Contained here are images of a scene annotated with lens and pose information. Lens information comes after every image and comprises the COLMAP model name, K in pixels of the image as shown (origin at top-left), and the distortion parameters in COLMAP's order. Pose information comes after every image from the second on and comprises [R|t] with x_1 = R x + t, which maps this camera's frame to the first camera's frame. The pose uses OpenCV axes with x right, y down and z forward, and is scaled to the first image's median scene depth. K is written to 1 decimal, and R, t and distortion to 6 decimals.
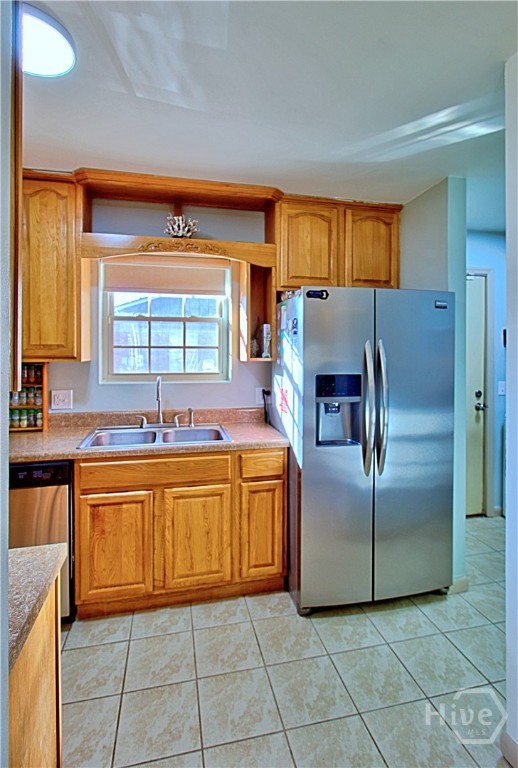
lens RADIAL K [[393.9, 0, 259.5], [0, 393.9, 368.2], [0, 0, 1]] dist [0.001953, 0.000406]
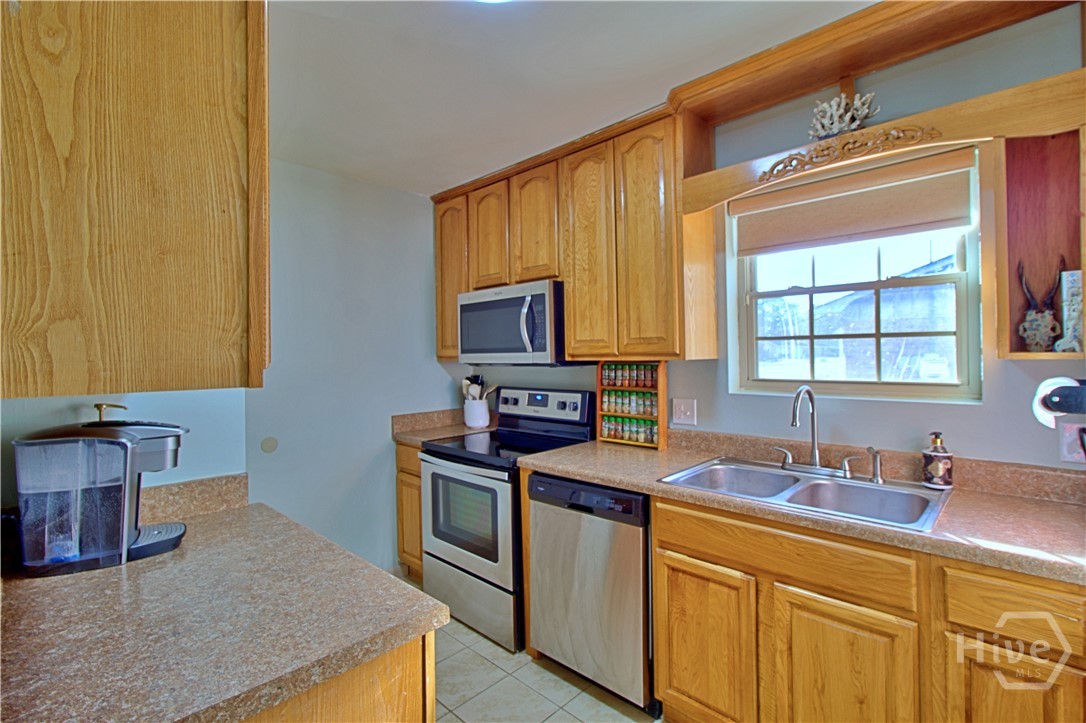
lens RADIAL K [[504.8, 0, 543.0], [0, 504.8, 361.5], [0, 0, 1]] dist [-0.004075, 0.000889]
pose [[0.551821, 0.003087, -0.833957, 0.172111], [-0.021716, 0.999707, -0.010668, 0.001233], [0.833680, 0.023997, 0.551727, 0.287988]]
